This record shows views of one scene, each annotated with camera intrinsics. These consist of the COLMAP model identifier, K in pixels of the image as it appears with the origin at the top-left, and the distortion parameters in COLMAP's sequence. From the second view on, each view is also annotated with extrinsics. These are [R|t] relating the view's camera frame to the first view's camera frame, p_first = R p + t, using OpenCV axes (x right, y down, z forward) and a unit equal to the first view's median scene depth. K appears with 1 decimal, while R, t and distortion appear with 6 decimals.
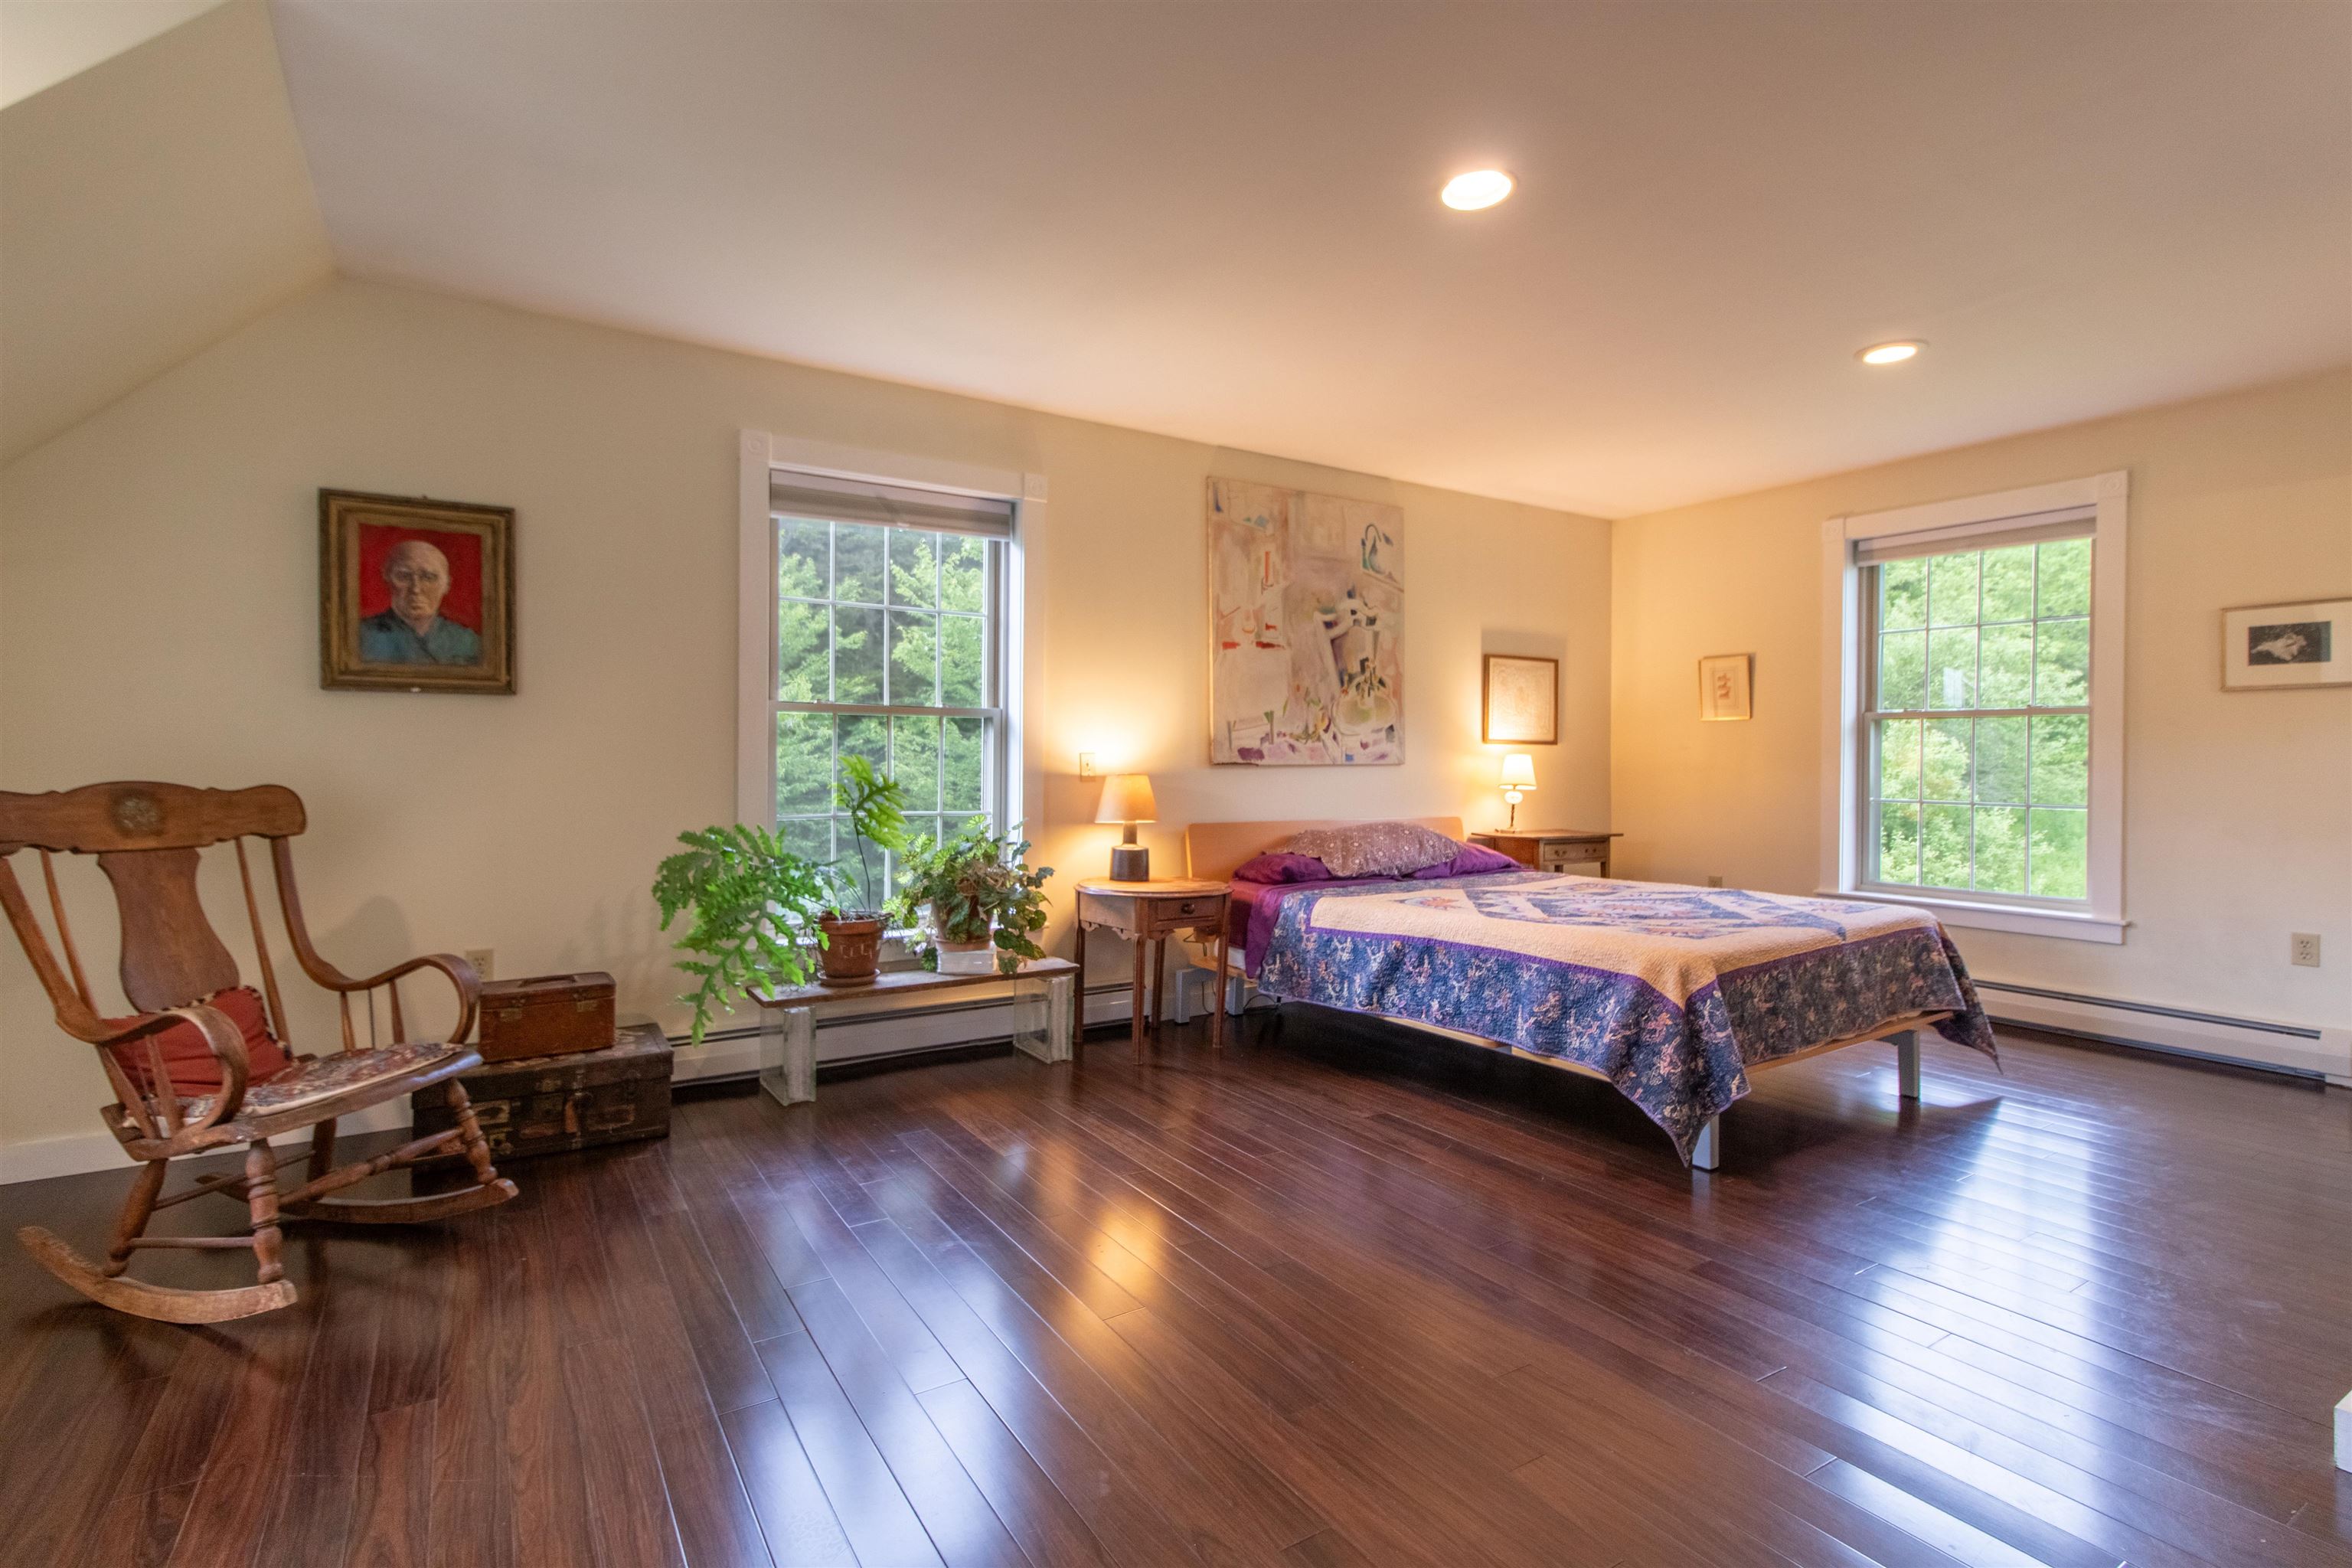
lens RADIAL K [[1093.9, 0, 1171.9], [0, 1093.9, 768.3], [0, 0, 1]] dist [0.002311, 0.000148]
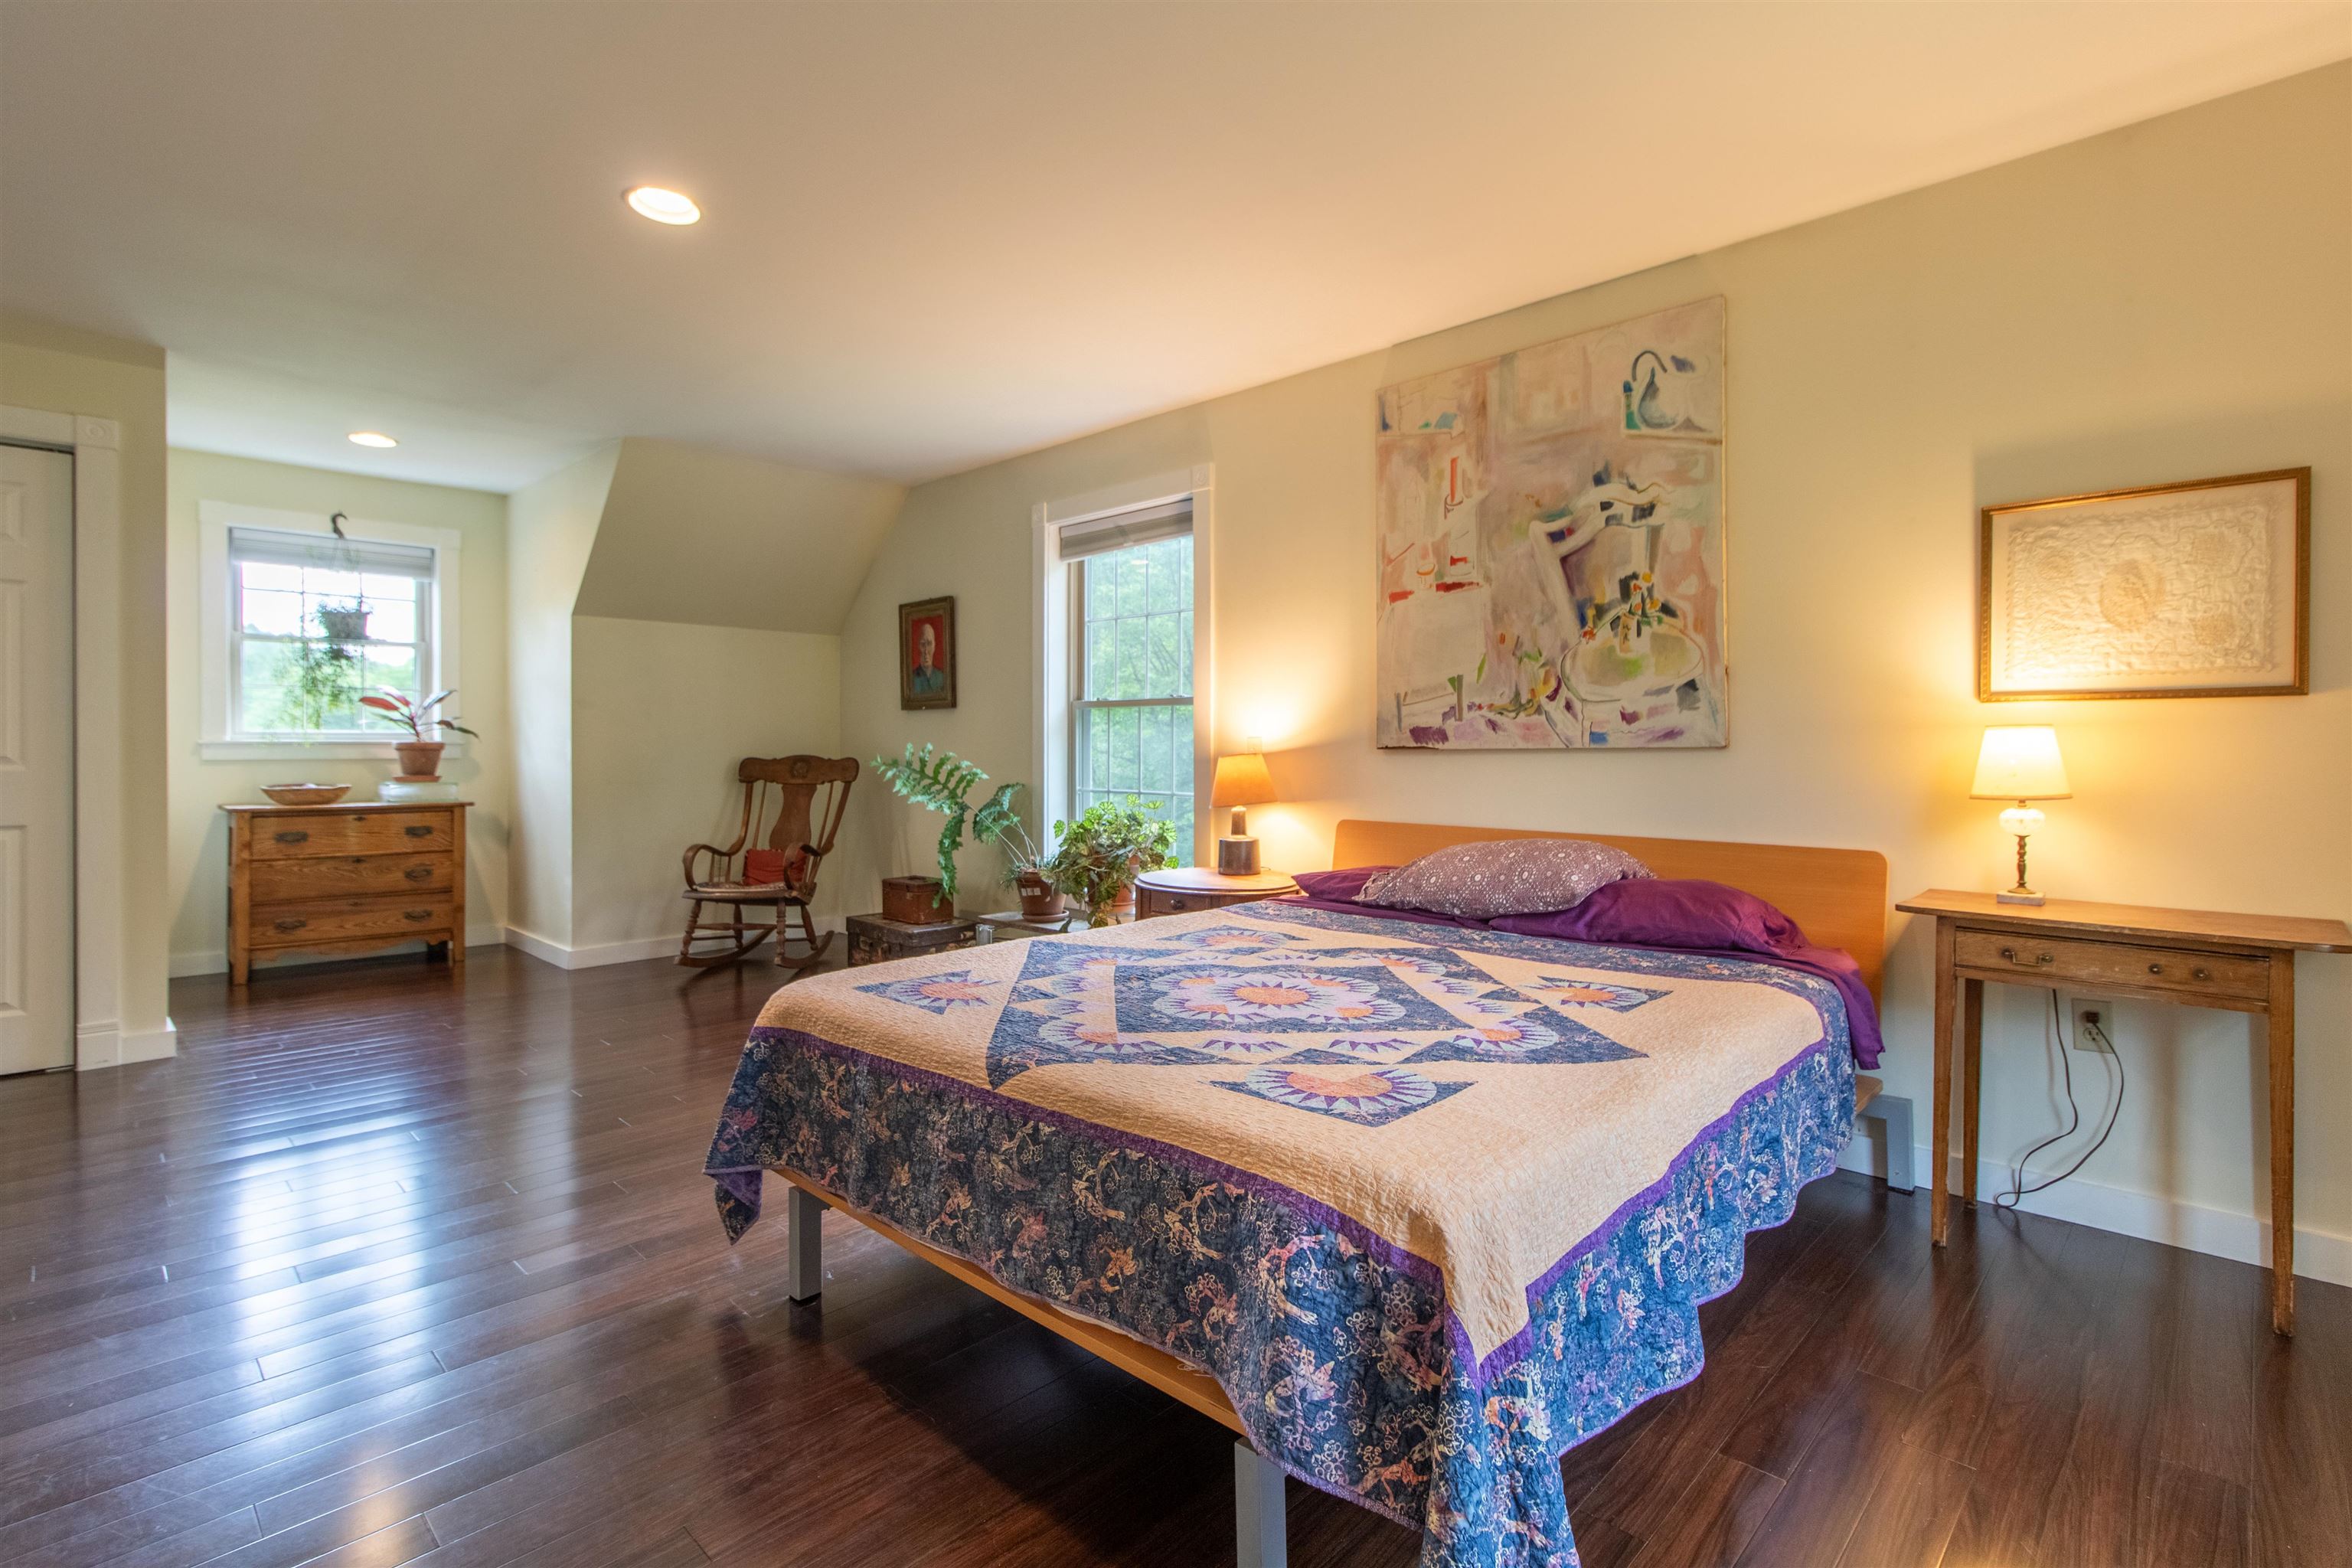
lens RADIAL K [[1093.9, 0, 1171.1], [0, 1093.9, 774.6], [0, 0, 1]] dist [0.002311, 0.000148]
pose [[0.227185, 0.014805, -0.973739, 0.746583], [-0.014777, 0.999822, 0.011753, 0.007956], [0.973739, 0.011719, 0.227363, 0.637459]]
